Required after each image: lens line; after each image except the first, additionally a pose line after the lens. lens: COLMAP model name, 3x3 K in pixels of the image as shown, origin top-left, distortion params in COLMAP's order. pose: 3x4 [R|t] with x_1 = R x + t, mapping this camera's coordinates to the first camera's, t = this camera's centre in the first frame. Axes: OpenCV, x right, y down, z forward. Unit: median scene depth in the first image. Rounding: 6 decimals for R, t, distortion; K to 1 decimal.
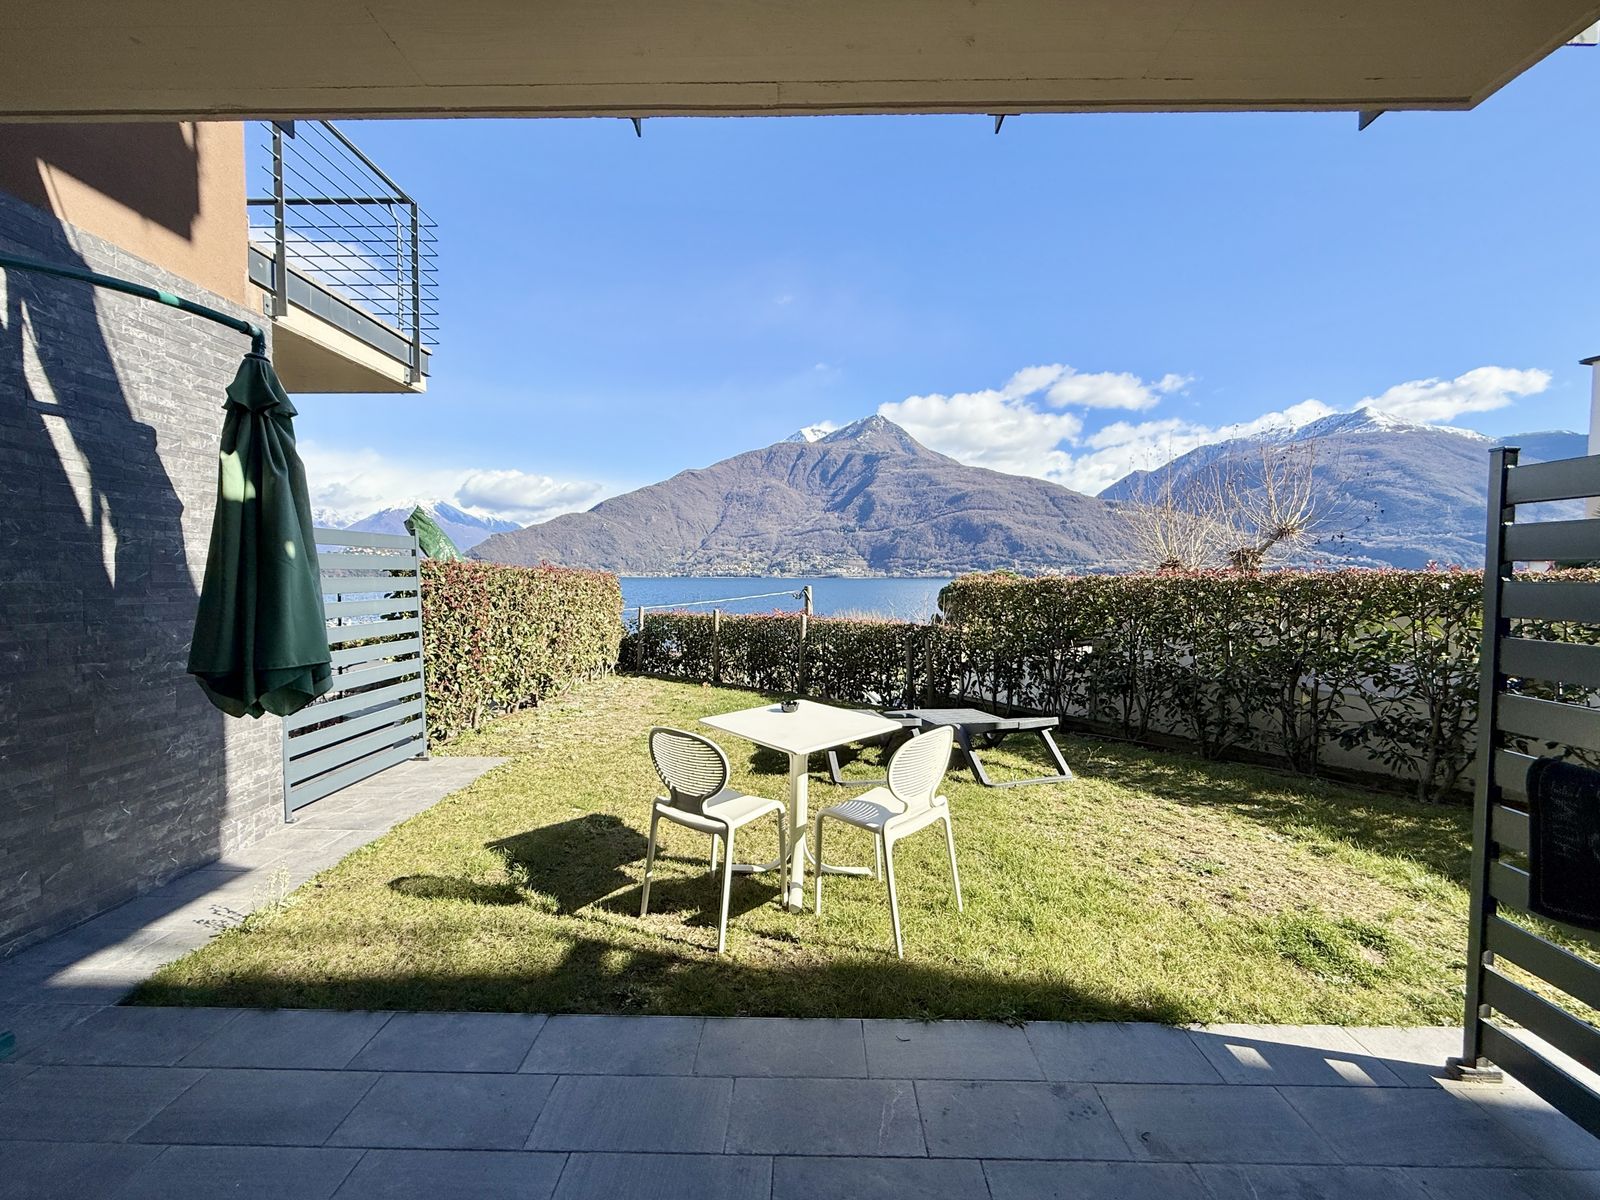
lens RADIAL K [[653.4, 0, 797.5], [0, 653.4, 600.5], [0, 0, 1]] dist [-0.001432, -0.000302]
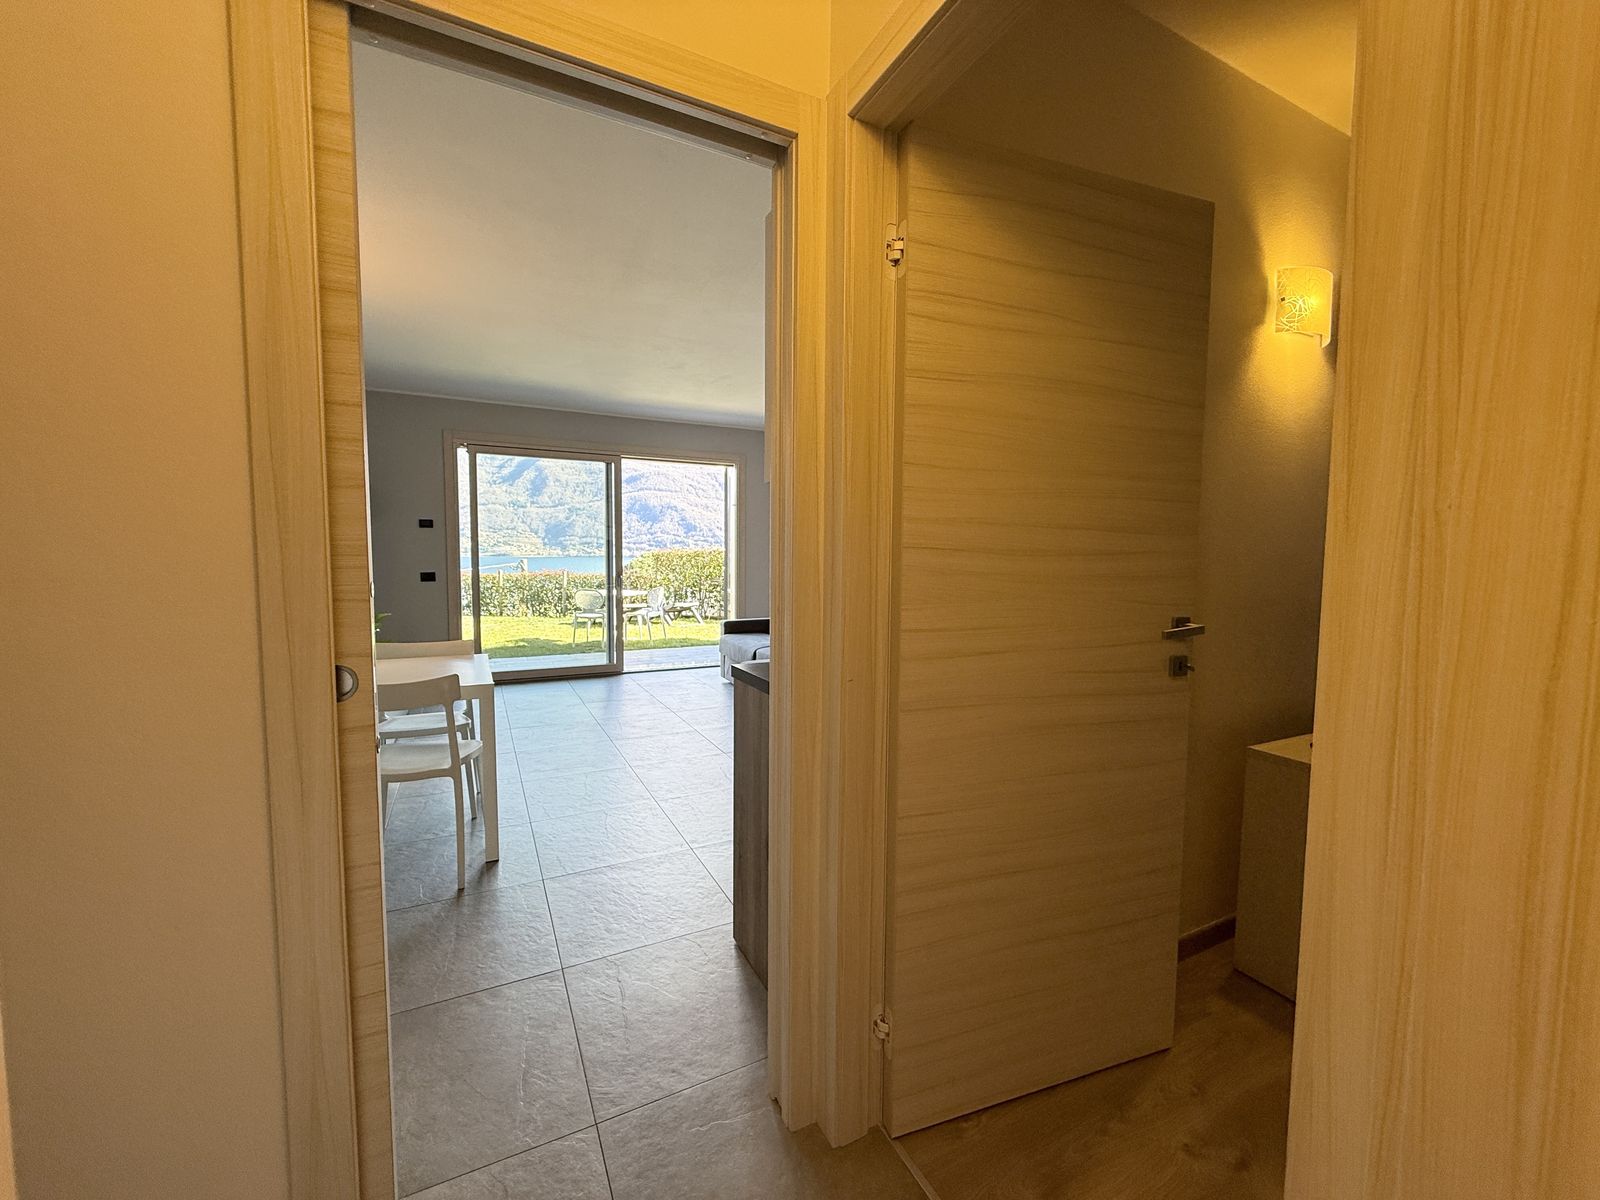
lens RADIAL K [[637.6, 0, 796.9], [0, 637.6, 599.6], [0, 0, 1]] dist [0.000223, 0.000076]
pose [[0.883591, -0.028288, 0.467404, -0.443821], [0.013119, 0.999277, 0.035678, 0.081855], [-0.468076, -0.025392, 0.883323, -1.437648]]
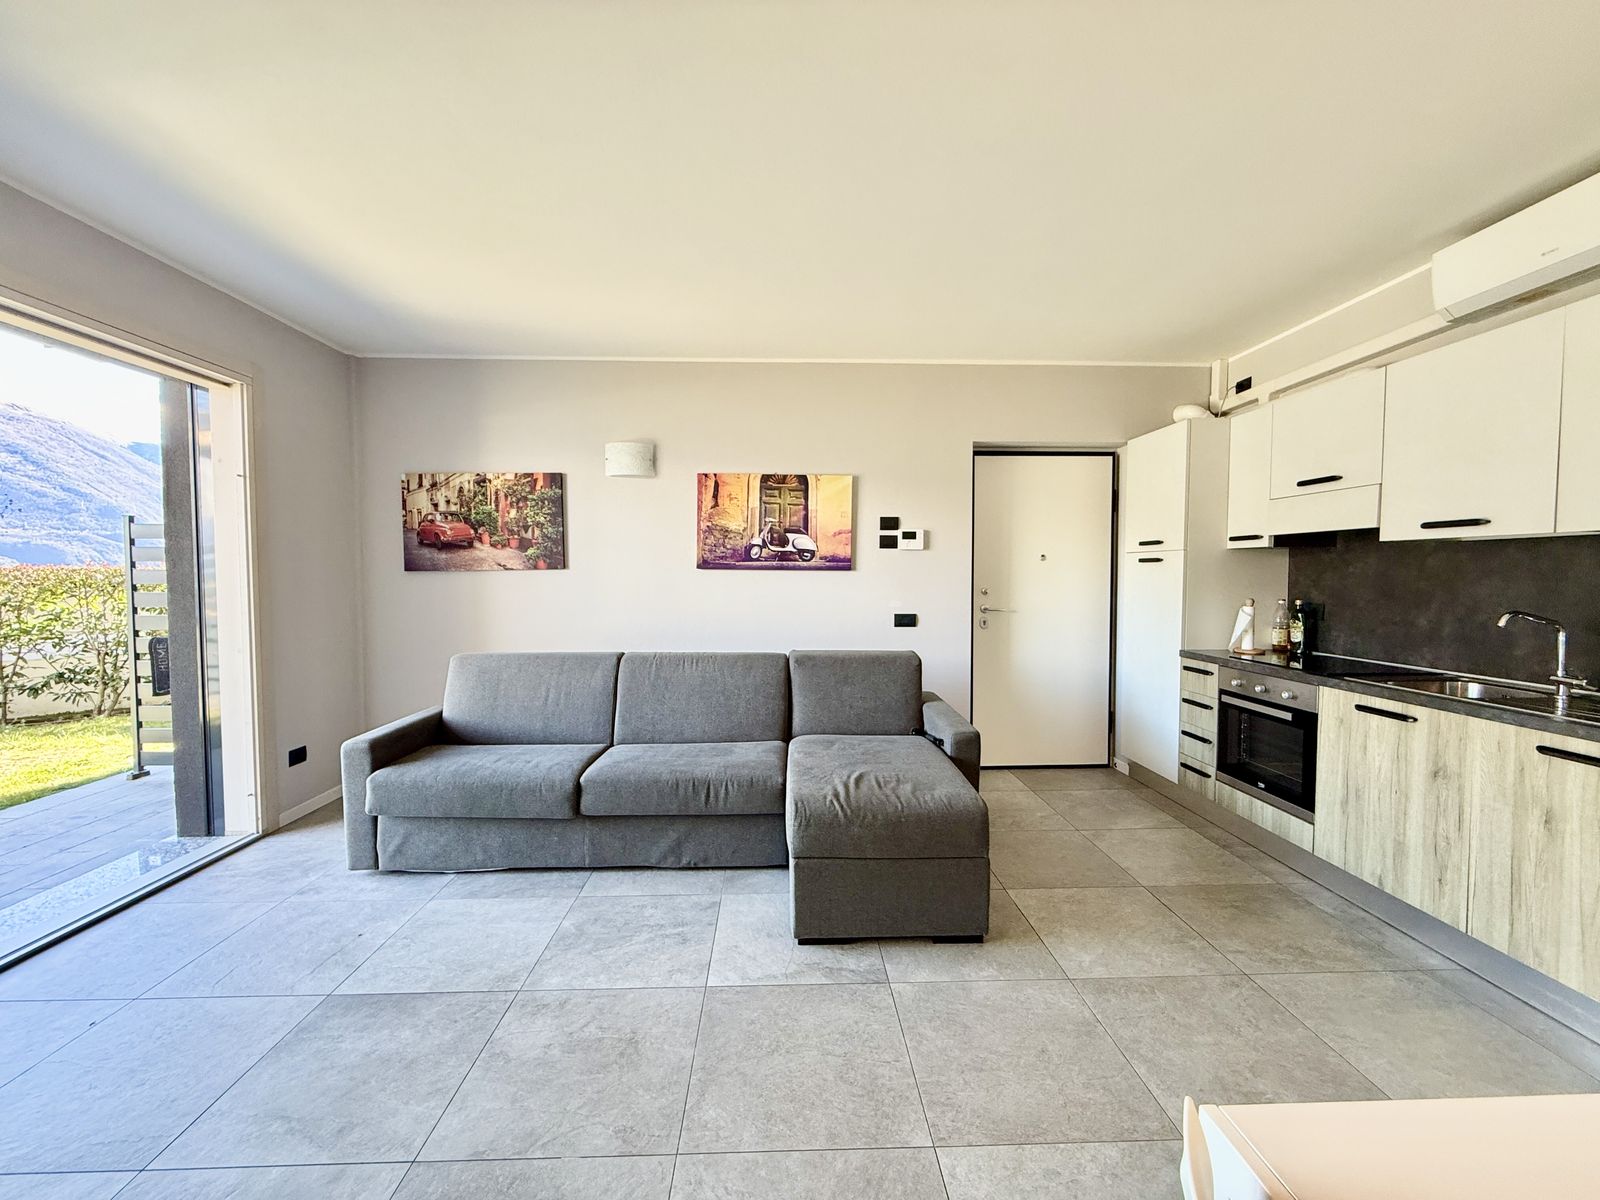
lens RADIAL K [[637.6, 0, 796.9], [0, 637.6, 599.6], [0, 0, 1]] dist [0.000223, 0.000076]
pose [[-0.050758, -0.042031, 0.997826, -0.562762], [0.040676, 0.998198, 0.044115, 0.030648], [-0.997882, 0.042827, -0.048957, -0.534797]]
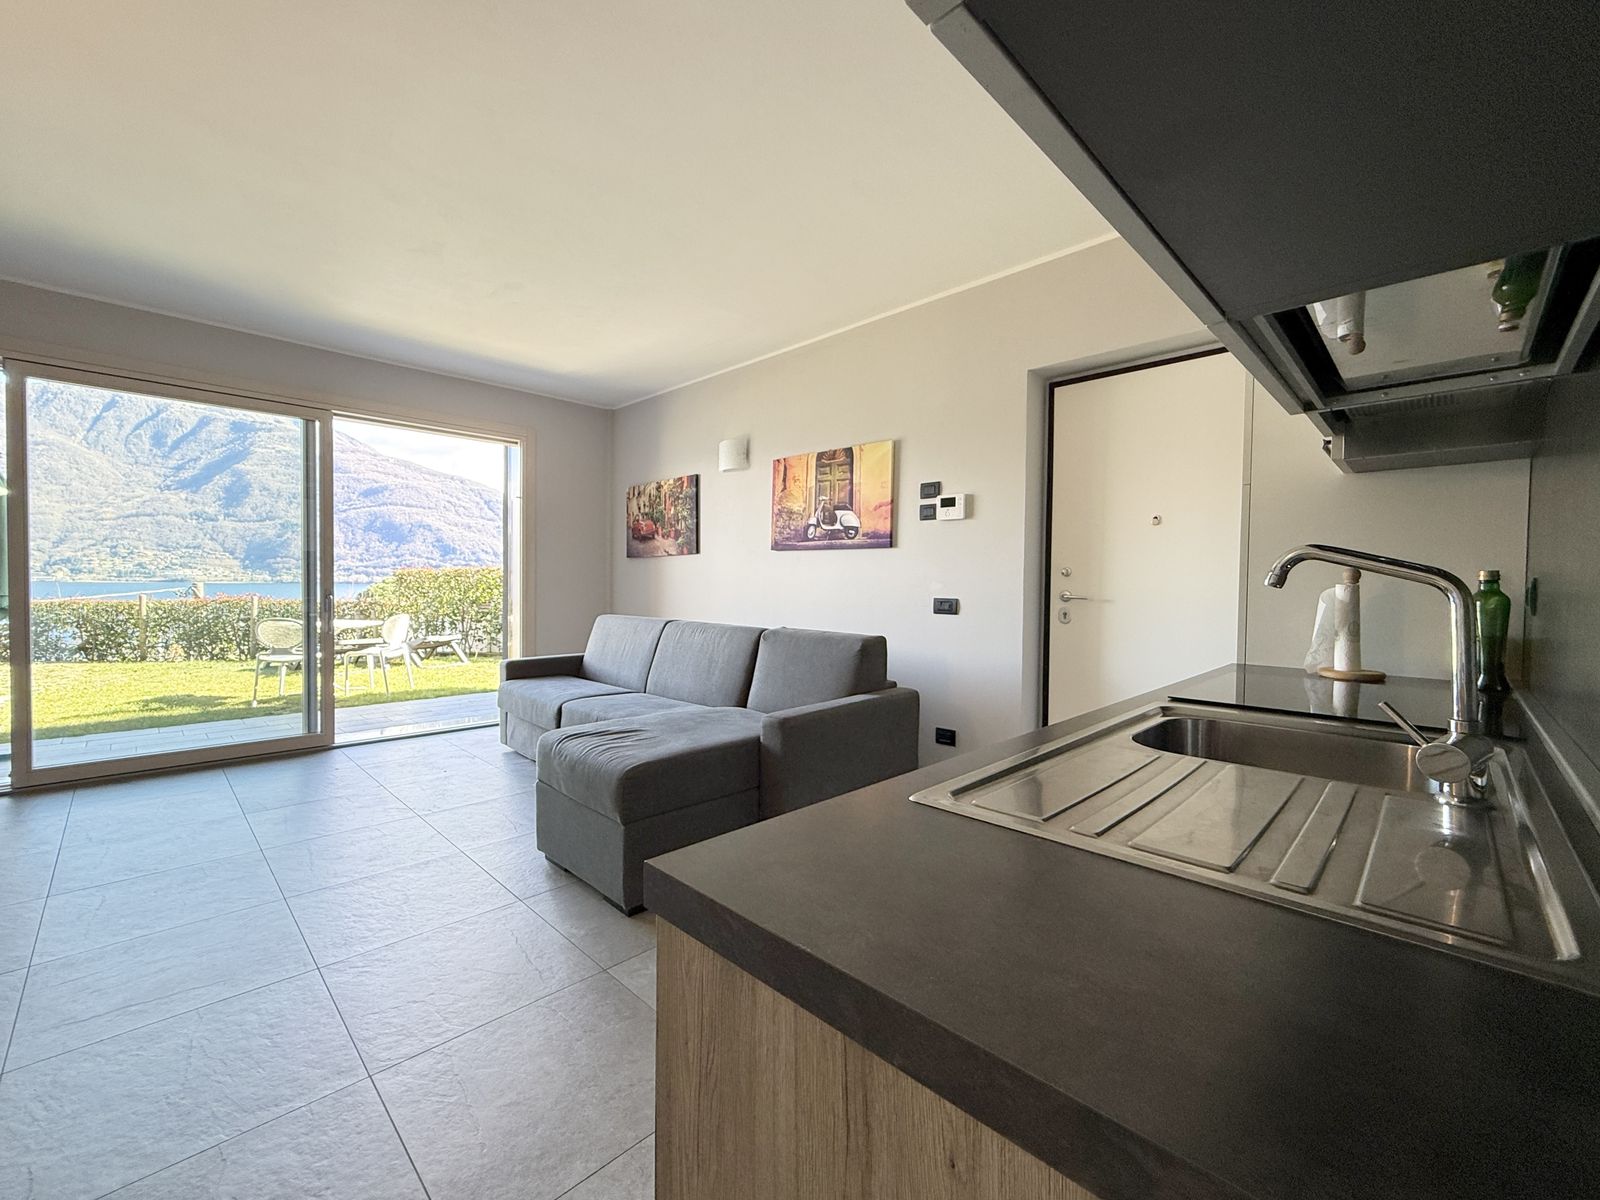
lens RADIAL K [[656.7, 0, 800.0], [0, 656.7, 600.0], [0, 0, 1]] dist [-0.002619, -0.000280]
pose [[0.686557, -0.013170, 0.726956, -0.344351], [0.020487, 0.999789, -0.001235, 0.095917], [-0.726787, 0.015741, 0.686683, -1.128852]]
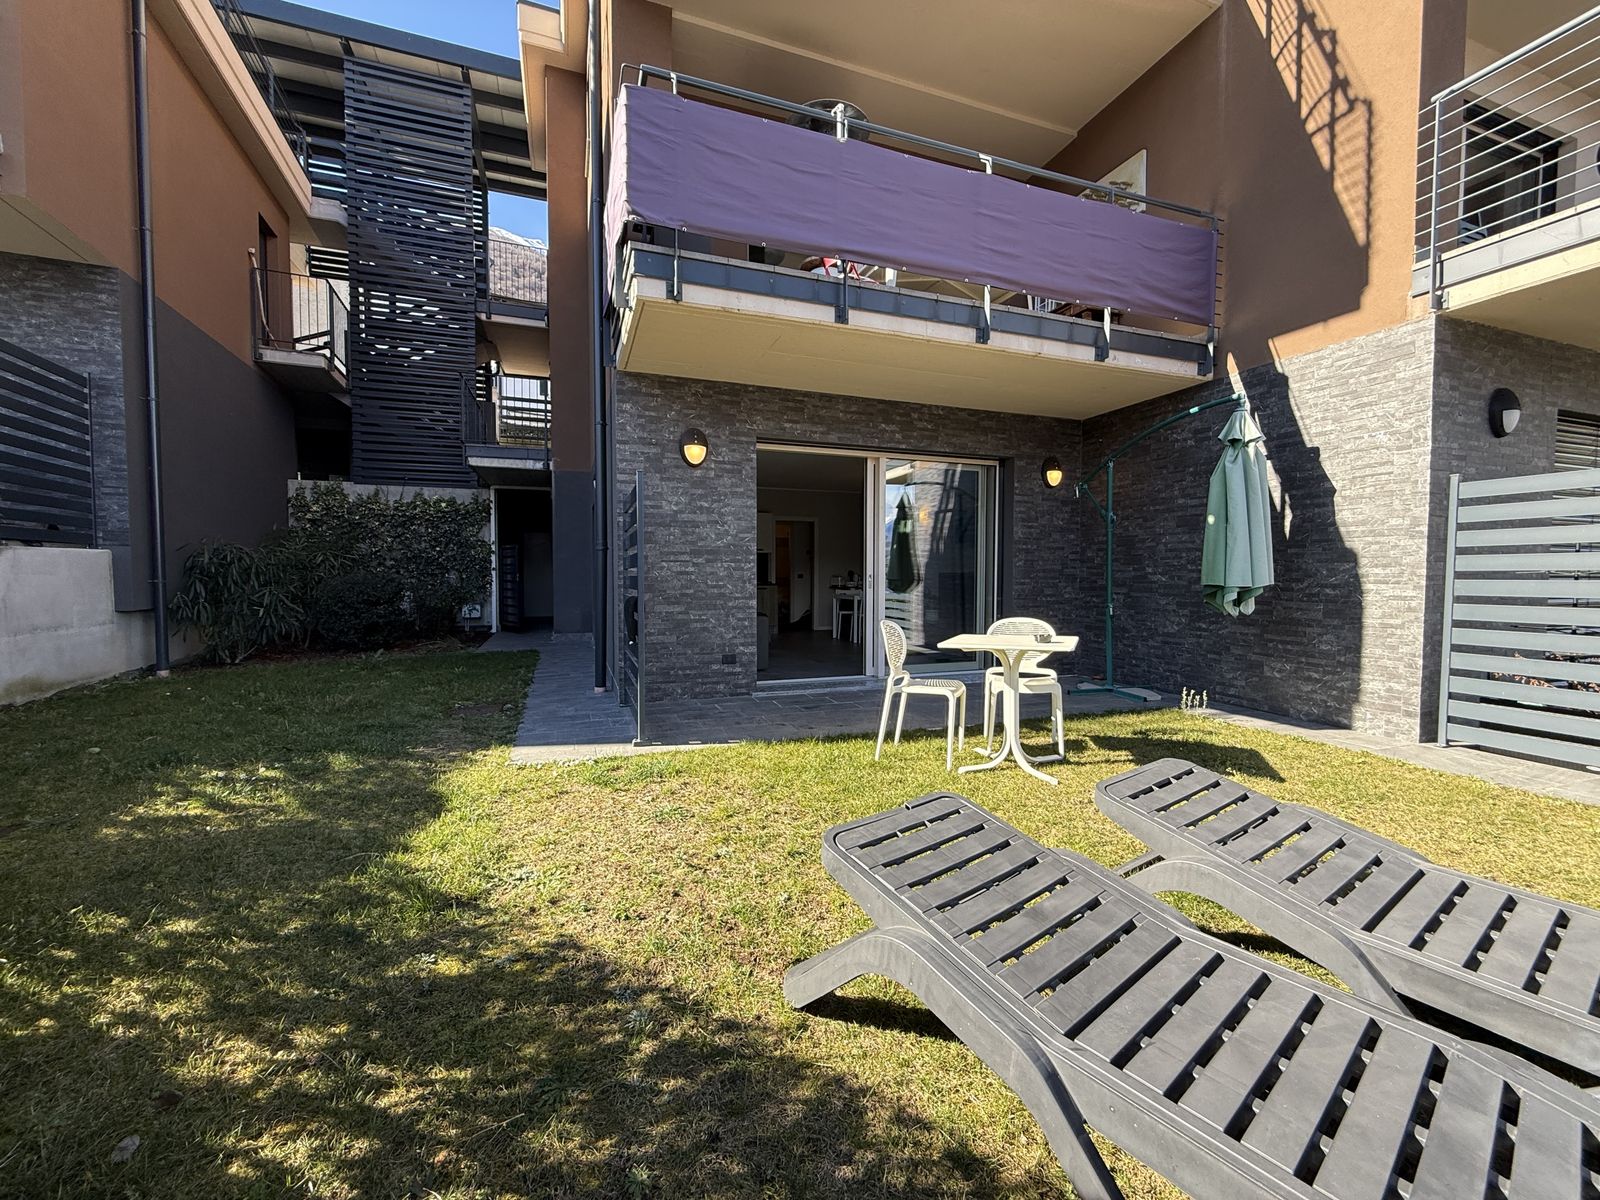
lens RADIAL K [[656.7, 0, 800.0], [0, 656.7, 600.0], [0, 0, 1]] dist [-0.002619, -0.000280]
pose [[-0.931626, 0.009584, -0.363291, 0.553484], [-0.018169, 0.997174, 0.072899, 0.018473], [0.362963, 0.074515, -0.928819, 1.344896]]
